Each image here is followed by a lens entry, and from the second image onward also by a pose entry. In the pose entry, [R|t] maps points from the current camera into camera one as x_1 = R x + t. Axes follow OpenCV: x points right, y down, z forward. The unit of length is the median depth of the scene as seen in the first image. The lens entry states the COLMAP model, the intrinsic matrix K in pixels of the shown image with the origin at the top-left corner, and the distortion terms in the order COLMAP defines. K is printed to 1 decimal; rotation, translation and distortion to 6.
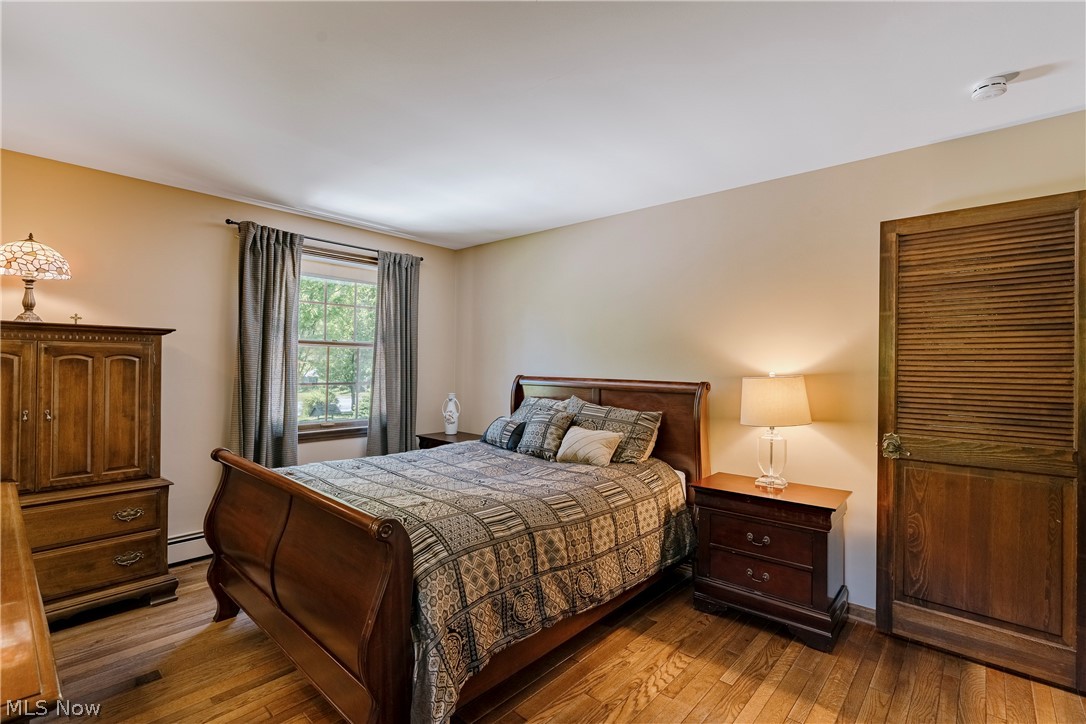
lens RADIAL K [[501.7, 0, 547.2], [0, 501.7, 356.3], [0, 0, 1]] dist [-0.013070, 0.003306]
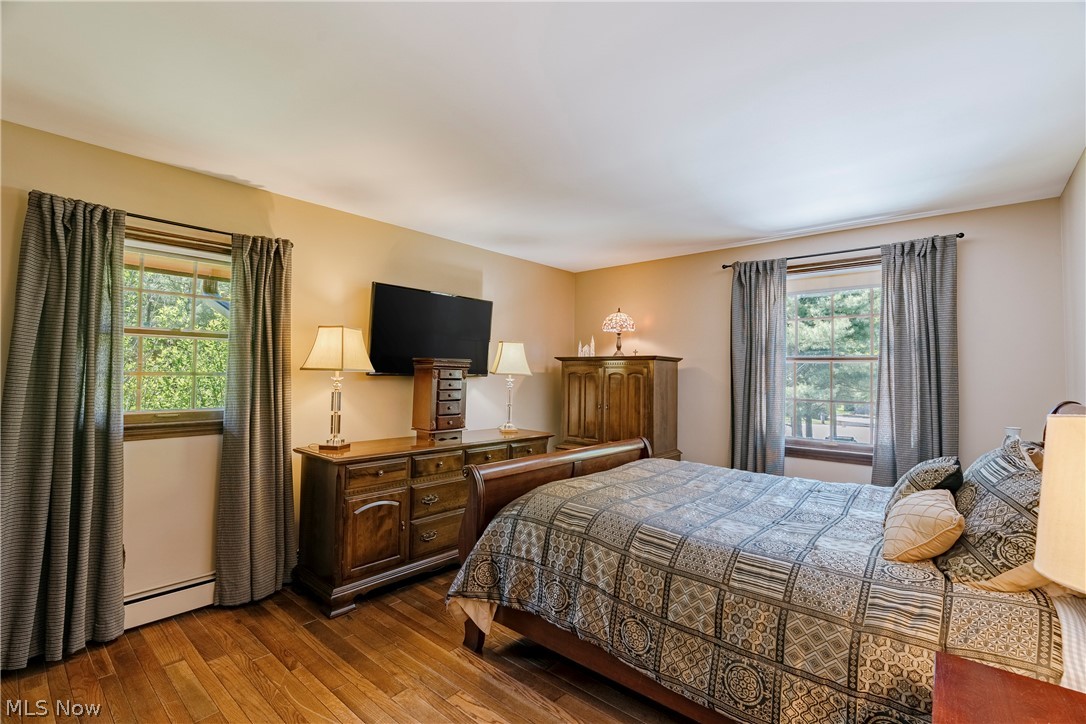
lens RADIAL K [[501.7, 0, 546.9], [0, 501.7, 368.3], [0, 0, 1]] dist [-0.013070, 0.003306]
pose [[0.014968, -0.018687, -0.999713, 0.612256], [0.011753, 0.999760, -0.018512, 0.005105], [0.999819, -0.011472, 0.015184, 0.531359]]
